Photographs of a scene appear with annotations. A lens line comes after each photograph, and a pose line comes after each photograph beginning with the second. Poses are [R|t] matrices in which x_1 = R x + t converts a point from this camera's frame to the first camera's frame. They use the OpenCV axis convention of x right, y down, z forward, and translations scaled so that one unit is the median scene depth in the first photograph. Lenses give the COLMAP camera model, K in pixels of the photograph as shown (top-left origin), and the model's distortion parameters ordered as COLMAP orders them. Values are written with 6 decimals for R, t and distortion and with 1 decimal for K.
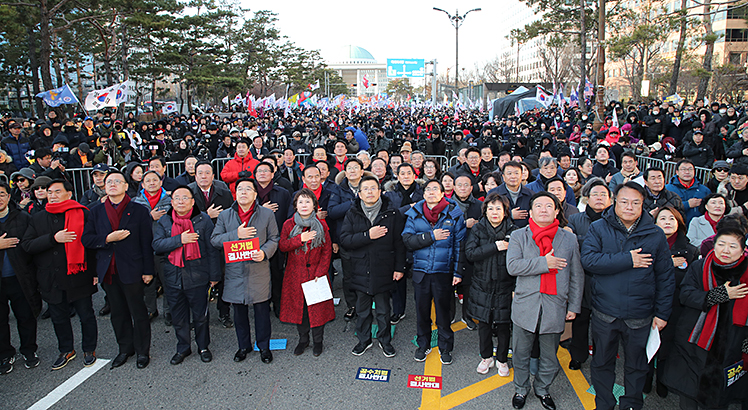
lens RADIAL K [[530.2, 0, 374.1], [0, 530.2, 179.8], [0, 0, 1]] dist [-0.071886, 0.014962]
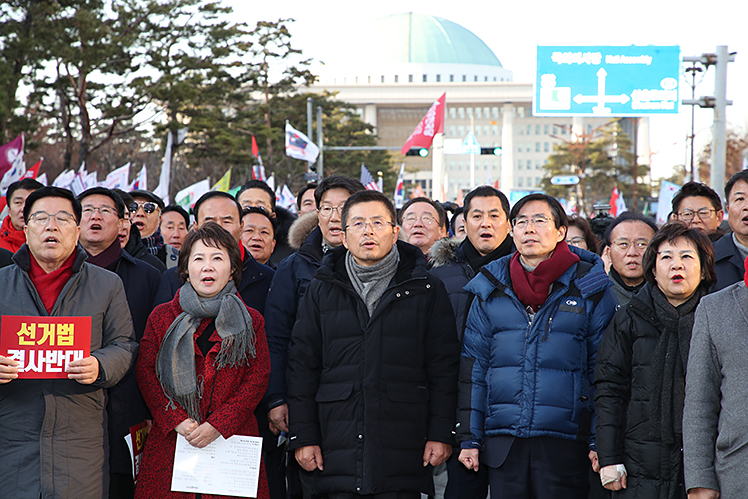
lens RADIAL K [[2082.9, 0, 373.4], [0, 2082.9, 244.2], [0, 0, 1]] dist [0.676311, 0.000000]
pose [[0.998060, 0.011881, -0.061110, 0.029323], [-0.020389, 0.989866, -0.140534, 0.084214], [0.058821, 0.141507, 0.988188, -0.178182]]
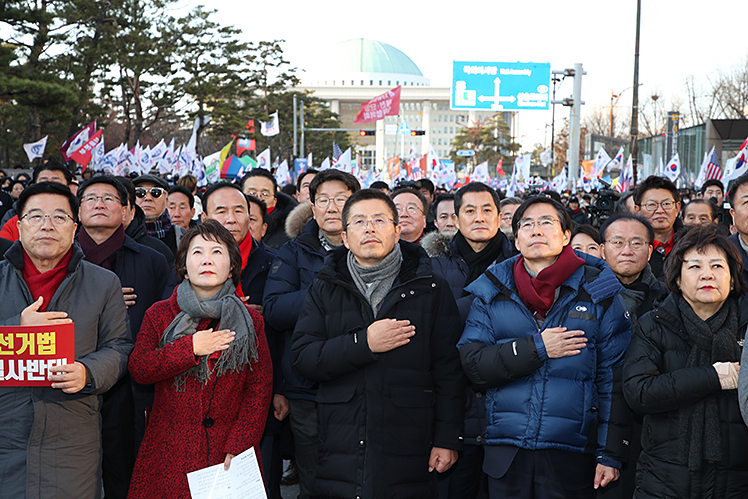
lens RADIAL K [[1370.7, 0, 375.1], [0, 1370.7, 254.8], [0, 0, 1]] dist [0.340107, 0.000000]
pose [[0.999201, 0.025017, -0.031173, 0.007685], [-0.027920, 0.994944, -0.096471, 0.045972], [0.028602, 0.097264, 0.994848, 0.004216]]
